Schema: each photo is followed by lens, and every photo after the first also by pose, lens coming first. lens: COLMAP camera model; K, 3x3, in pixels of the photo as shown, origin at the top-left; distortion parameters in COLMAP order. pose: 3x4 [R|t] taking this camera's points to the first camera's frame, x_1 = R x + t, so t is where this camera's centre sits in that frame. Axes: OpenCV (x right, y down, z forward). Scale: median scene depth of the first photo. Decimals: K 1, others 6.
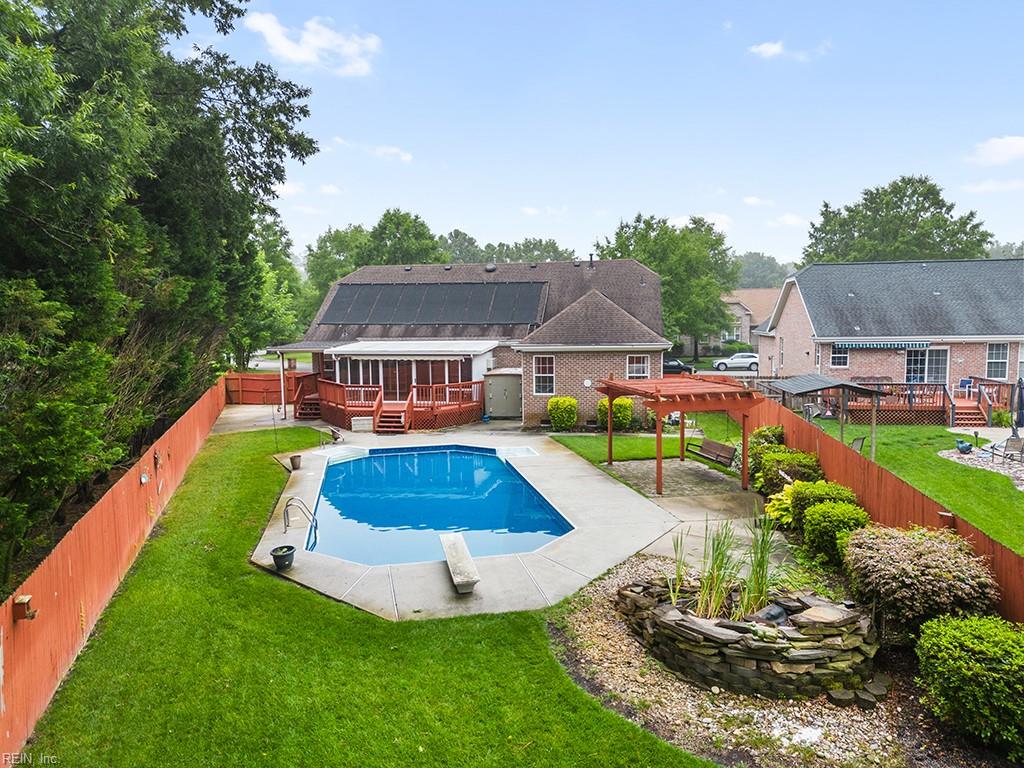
lens RADIAL K [[721.6, 0, 511.6], [0, 721.6, 385.6], [0, 0, 1]] dist [0.057668, -0.044255]
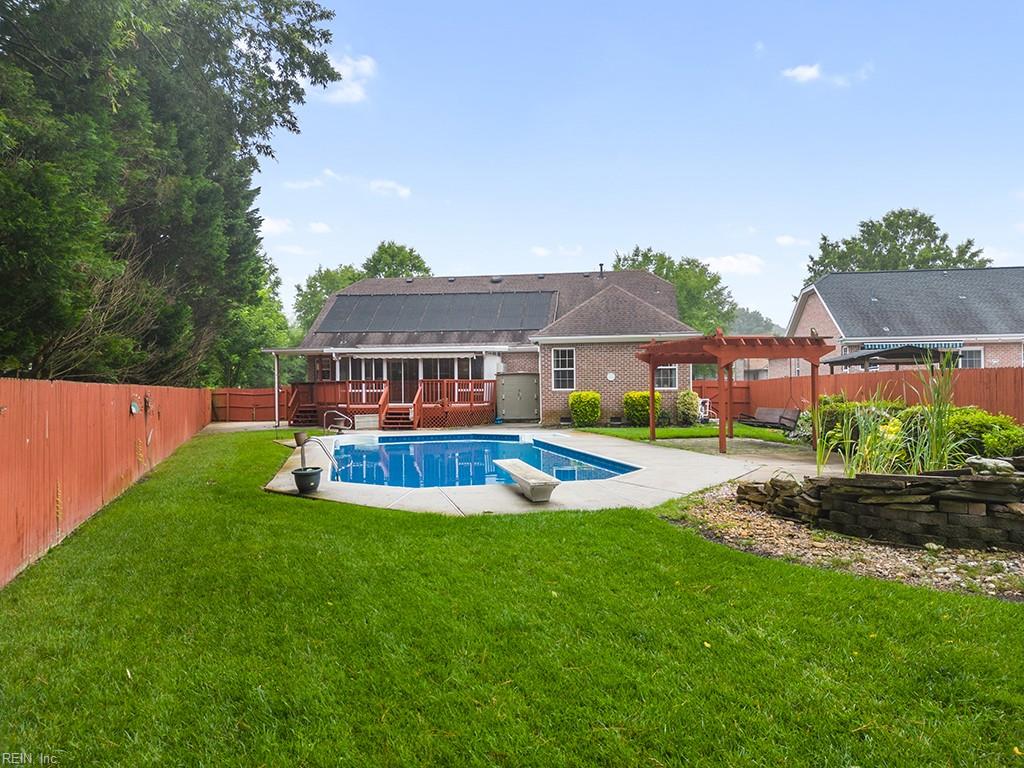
lens RADIAL K [[721.6, 0, 512.9], [0, 721.6, 384.5], [0, 0, 1]] dist [0.057668, -0.044255]
pose [[0.999525, 0.002150, 0.030747, -0.044708], [0.000867, 0.995207, -0.097783, 0.087871], [-0.030810, 0.097764, 0.994733, 0.070380]]
